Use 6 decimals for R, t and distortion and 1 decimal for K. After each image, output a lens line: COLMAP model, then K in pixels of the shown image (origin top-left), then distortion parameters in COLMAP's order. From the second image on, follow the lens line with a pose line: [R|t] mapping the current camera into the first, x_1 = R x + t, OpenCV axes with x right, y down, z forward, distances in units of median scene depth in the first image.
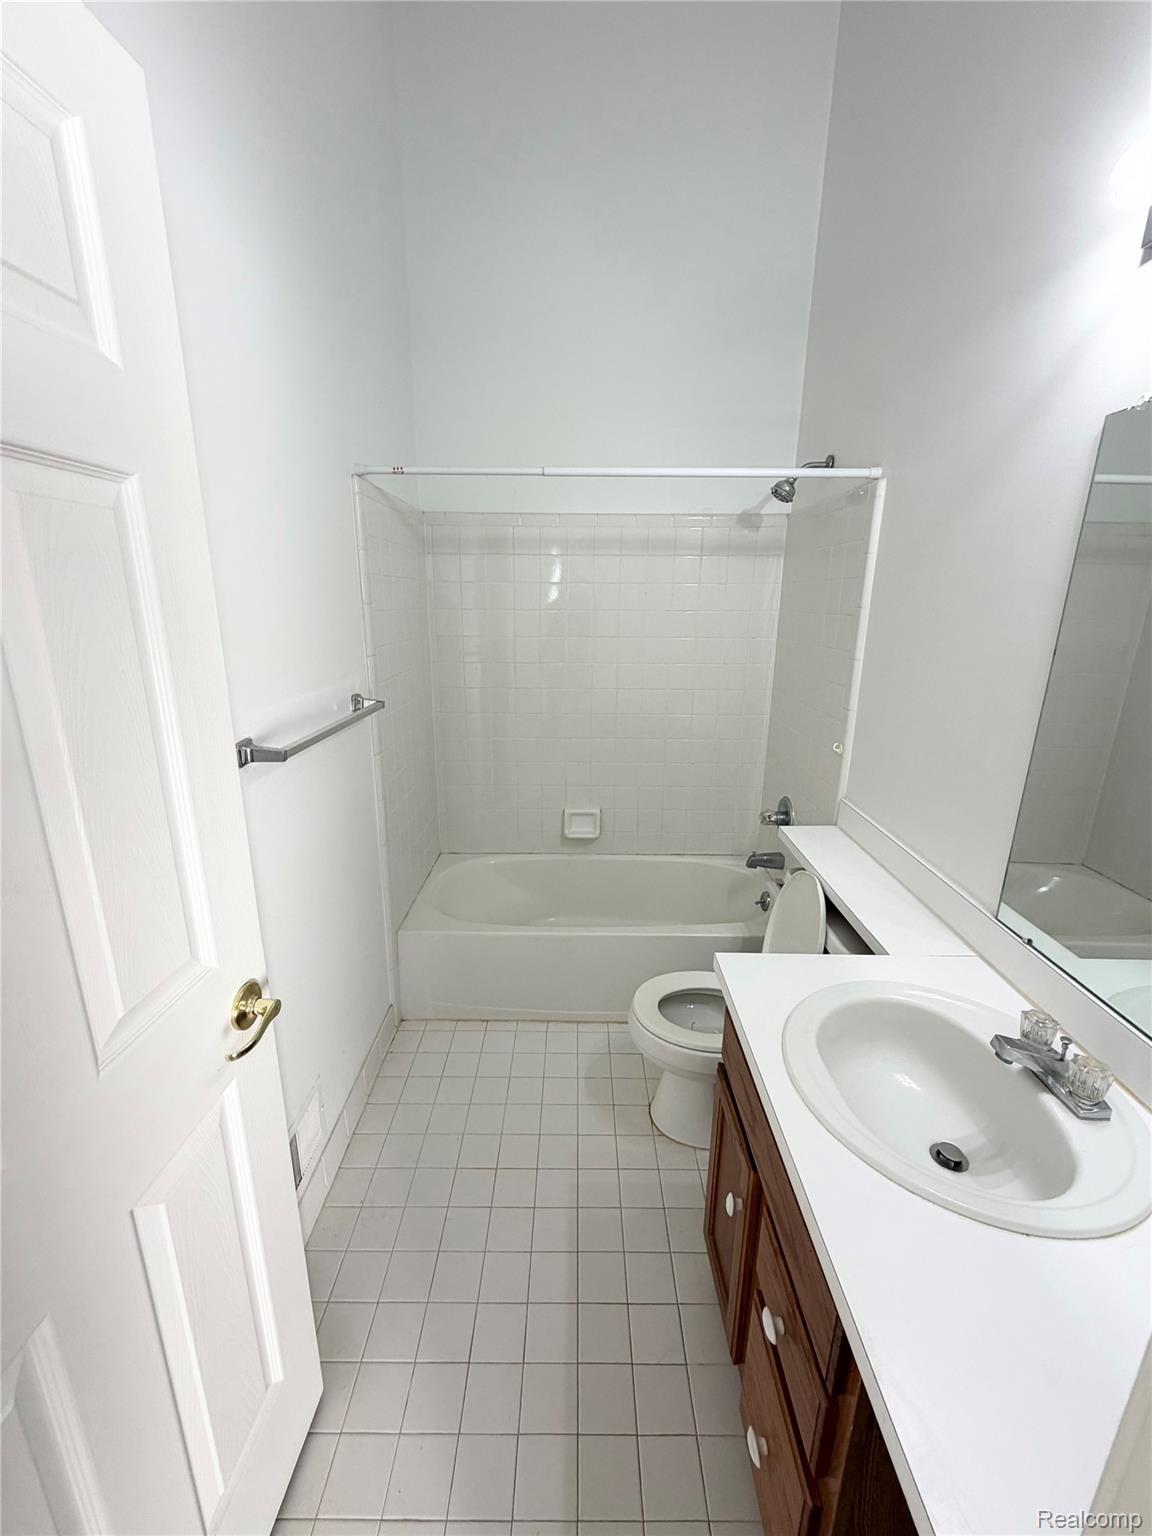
lens RADIAL K [[613.3, 0, 575.8], [0, 613.3, 758.9], [0, 0, 1]] dist [-0.001489, 0.000554]
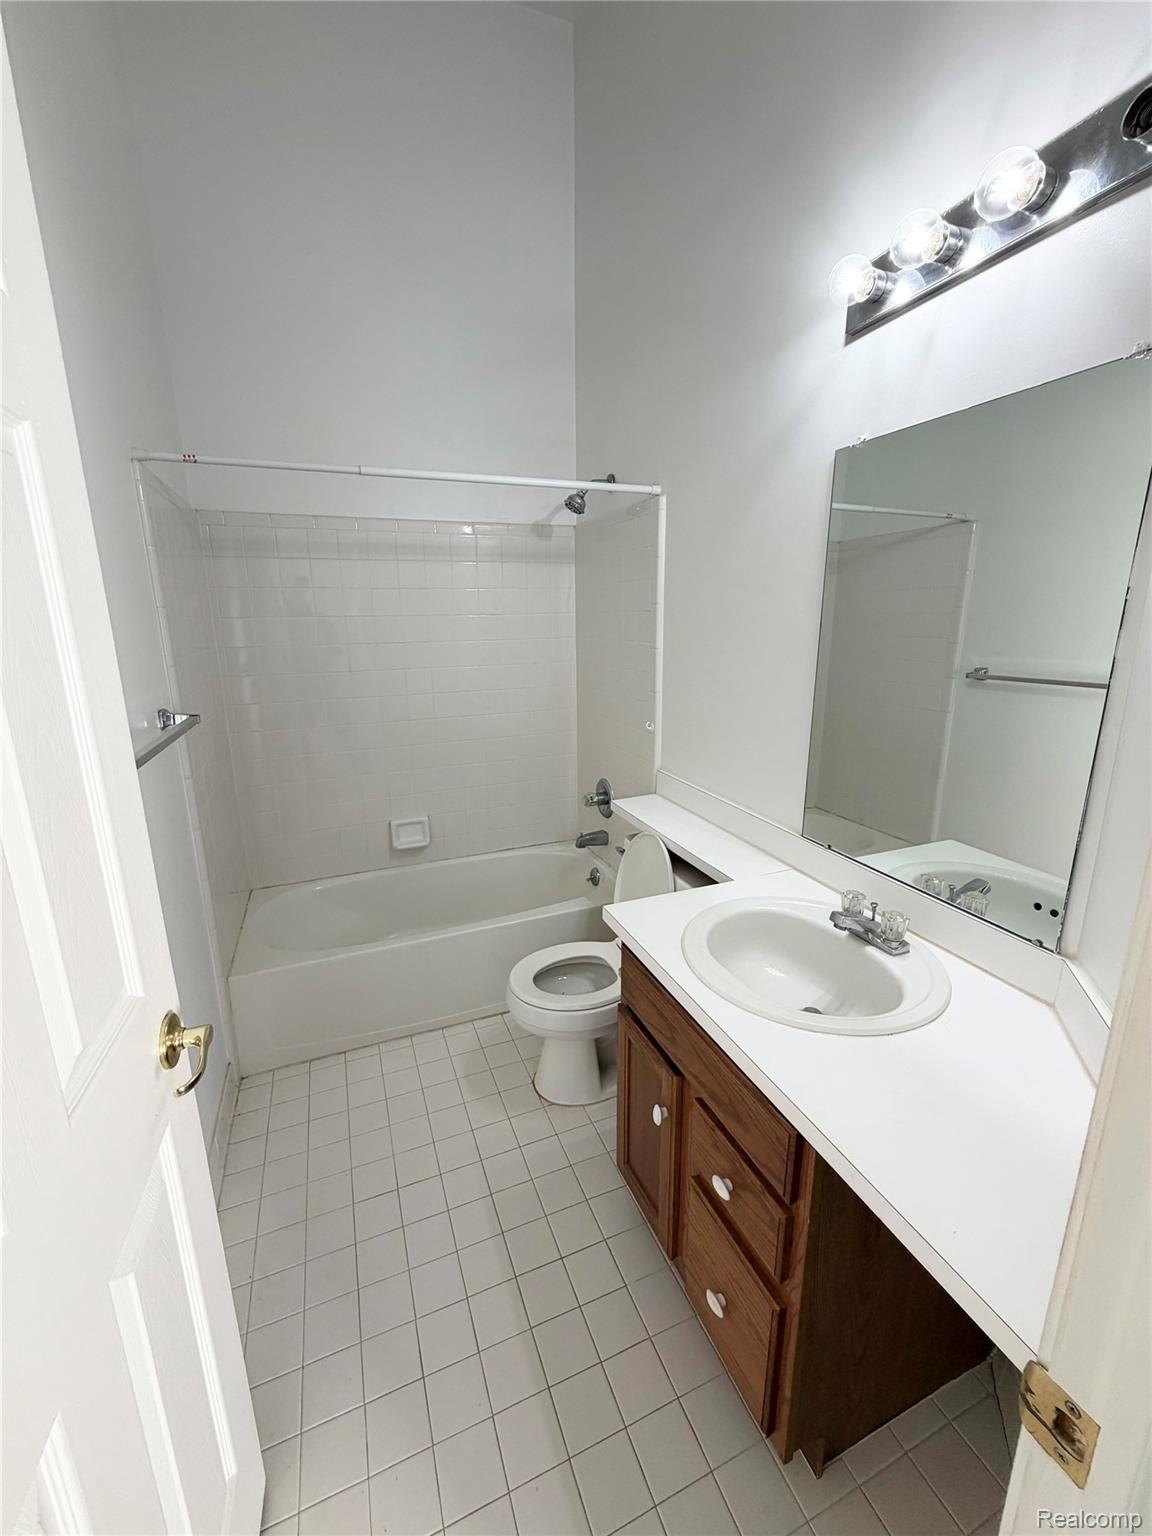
lens RADIAL K [[613.3, 0, 575.8], [0, 613.3, 758.9], [0, 0, 1]] dist [-0.001489, 0.000554]
pose [[0.925651, -0.104851, 0.363562, -0.127189], [0.115073, 0.993336, -0.006504, 0.034897], [-0.360457, 0.047856, 0.931547, -0.017821]]
